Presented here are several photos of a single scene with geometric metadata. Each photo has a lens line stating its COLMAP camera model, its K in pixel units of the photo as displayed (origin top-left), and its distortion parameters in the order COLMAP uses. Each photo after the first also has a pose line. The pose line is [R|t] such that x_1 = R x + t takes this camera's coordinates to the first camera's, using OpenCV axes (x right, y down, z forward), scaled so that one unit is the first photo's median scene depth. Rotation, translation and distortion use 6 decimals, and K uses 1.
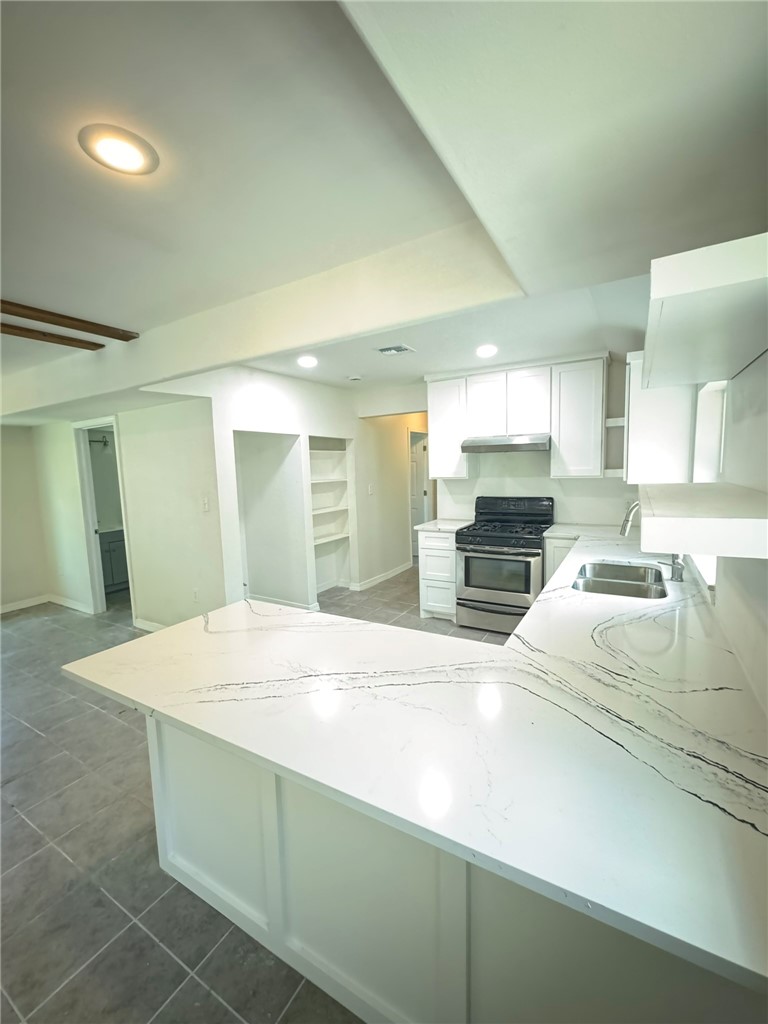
lens RADIAL K [[428.2, 0, 387.1], [0, 428.2, 515.0], [0, 0, 1]] dist [-0.005250, 0.000585]
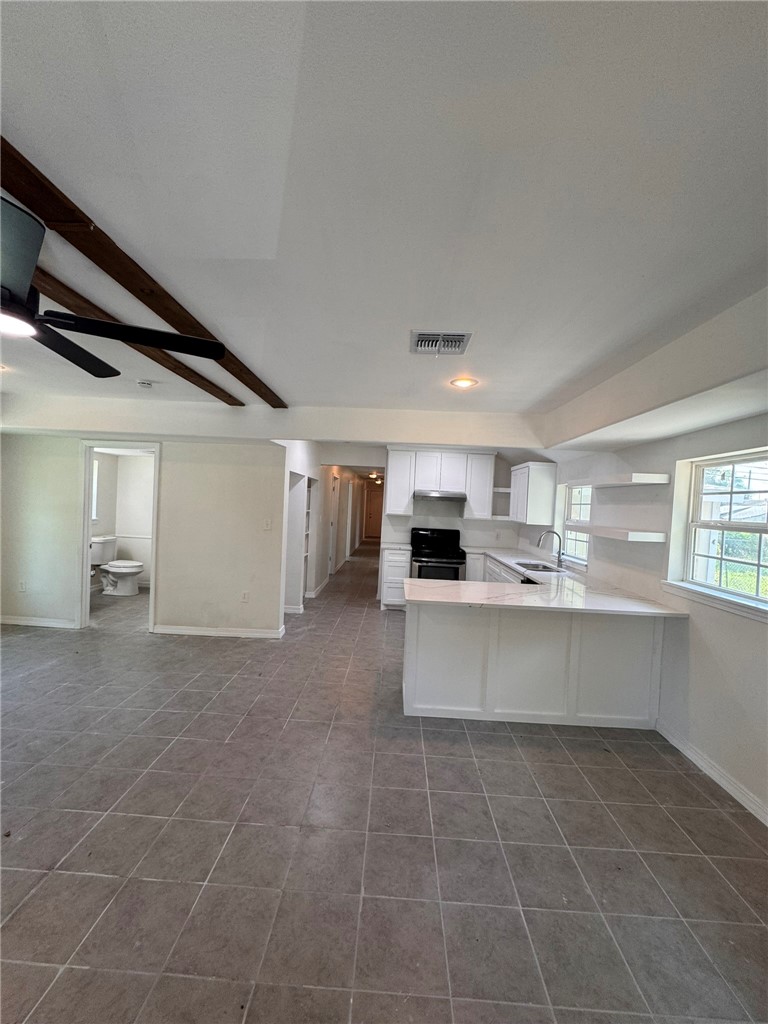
lens RADIAL K [[428.2, 0, 374.7], [0, 428.2, 513.6], [0, 0, 1]] dist [-0.005250, 0.000585]
pose [[0.871127, 0.058535, 0.487557, -0.676329], [-0.017858, 0.995990, -0.087669, 0.044514], [-0.490733, 0.067664, 0.868679, -0.268010]]
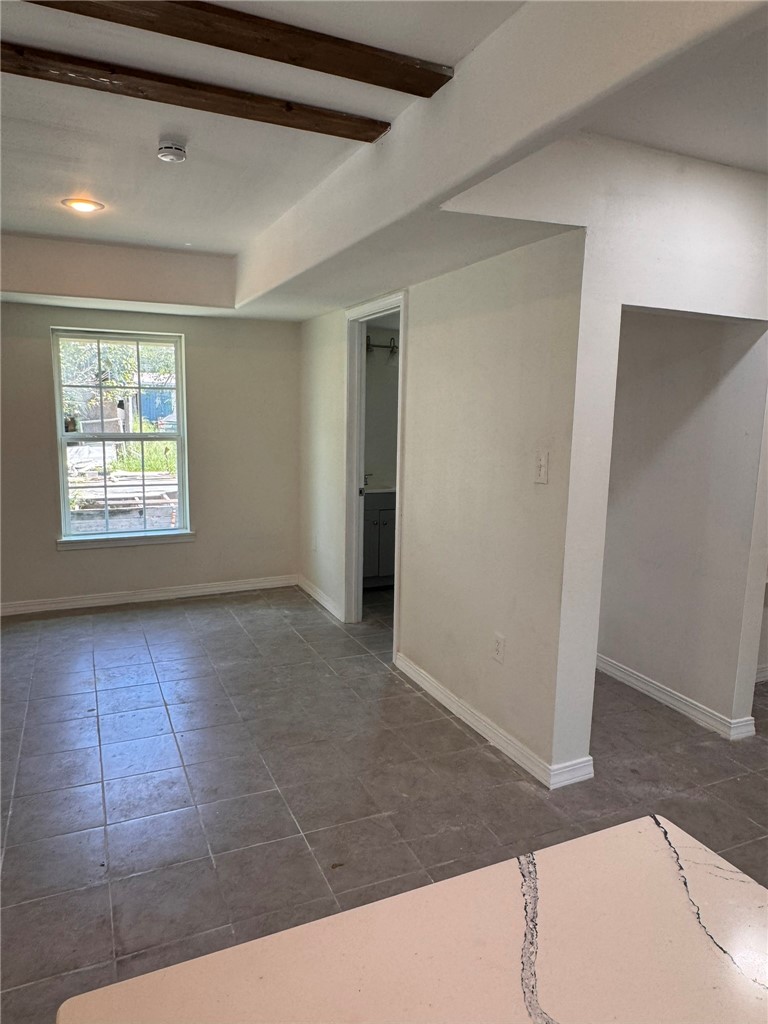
lens RADIAL K [[672.7, 0, 388.9], [0, 672.7, 513.1], [0, 0, 1]] dist [0.007089, 0.000342]
pose [[0.821778, 0.134665, -0.553665, -0.126420], [-0.107681, 0.990866, 0.081178, -0.014940], [0.559540, -0.007091, 0.828773, 0.255670]]
